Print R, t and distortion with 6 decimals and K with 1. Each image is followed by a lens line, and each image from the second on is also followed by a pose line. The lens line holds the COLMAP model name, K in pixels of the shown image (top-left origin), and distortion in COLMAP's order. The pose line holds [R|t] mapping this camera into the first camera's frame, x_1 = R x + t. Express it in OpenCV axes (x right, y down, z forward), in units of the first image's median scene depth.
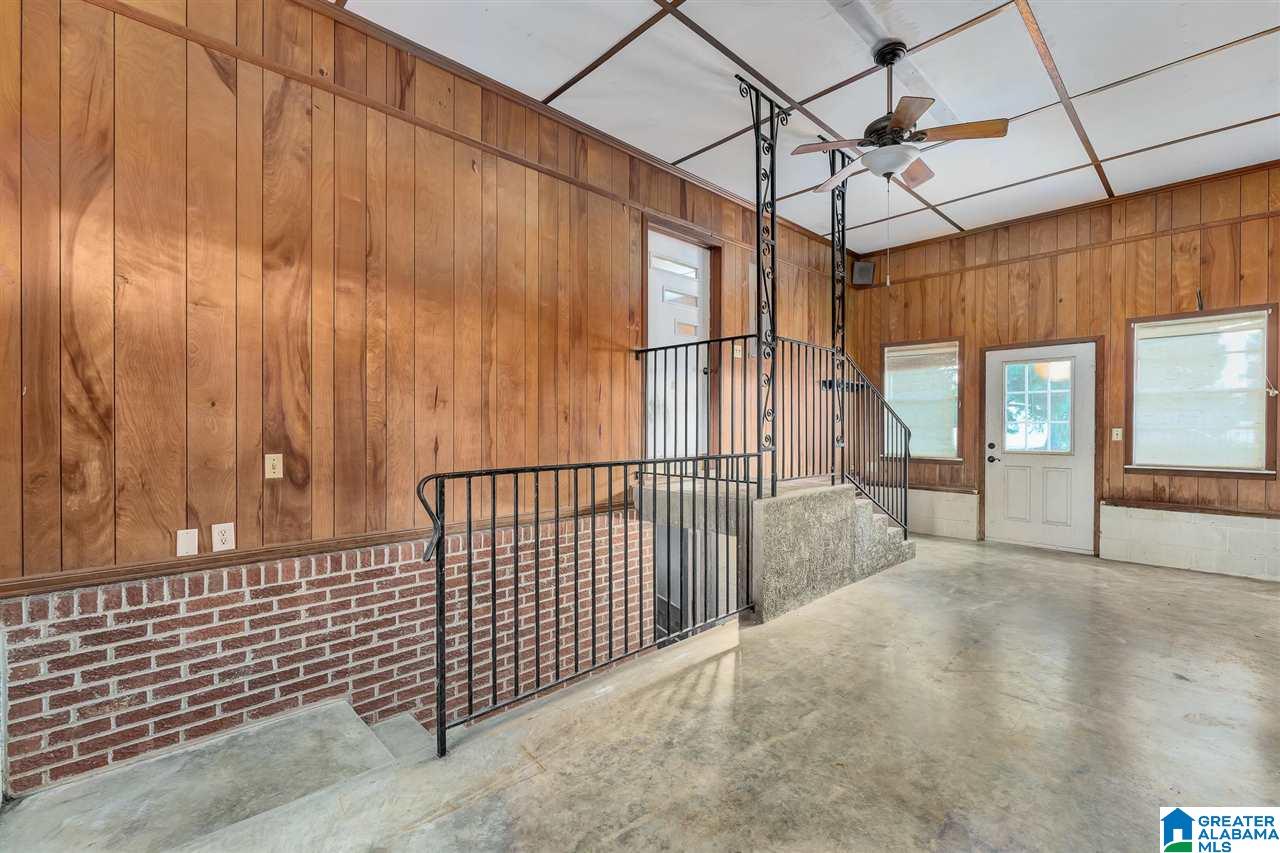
lens RADIAL K [[556.7, 0, 642.4], [0, 556.7, 429.7], [0, 0, 1]] dist [0.003631, 0.000174]
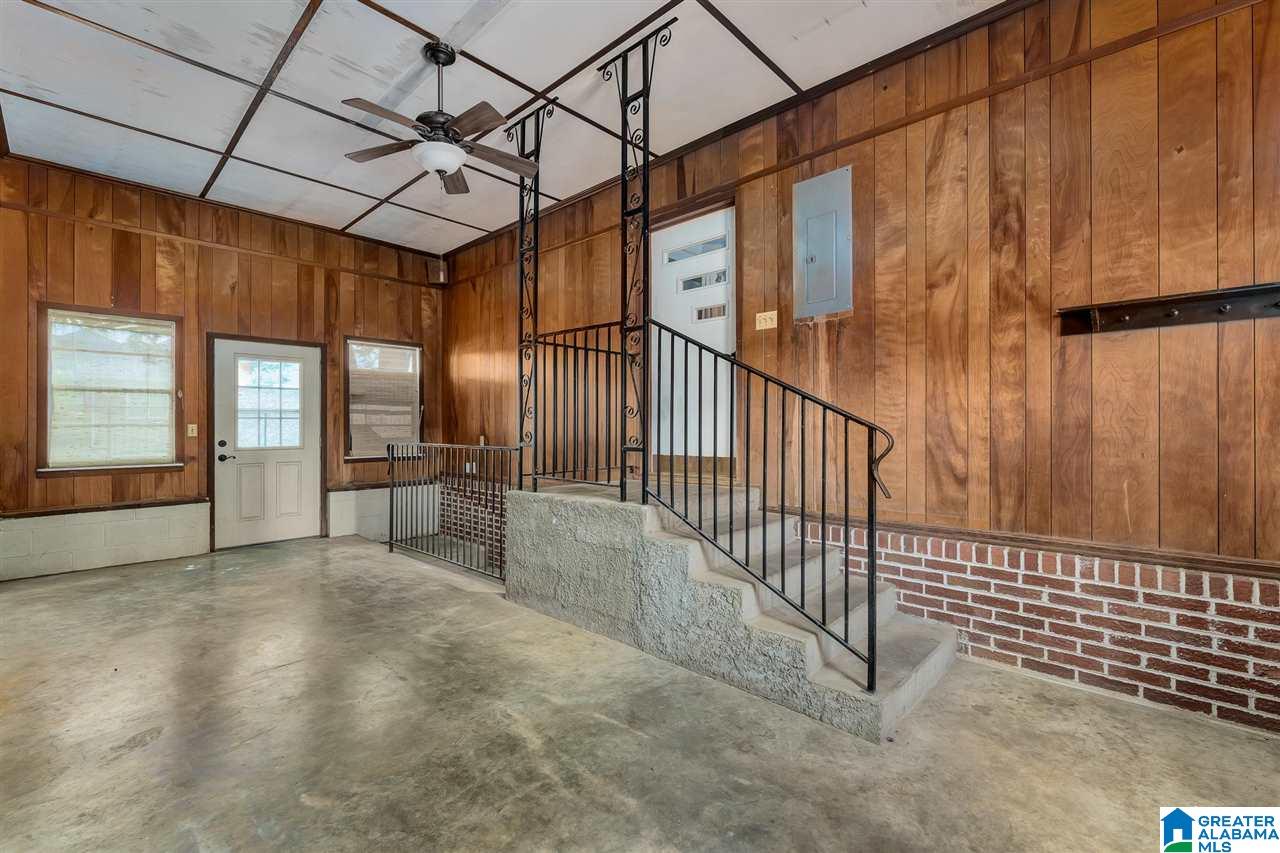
lens RADIAL K [[556.7, 0, 642.5], [0, 556.7, 424.6], [0, 0, 1]] dist [0.003631, 0.000174]
pose [[0.033218, 0.007535, -0.999420, 0.964932], [0.012253, 0.999893, 0.007945, -0.008509], [0.999373, -0.012510, 0.033122, 0.886448]]
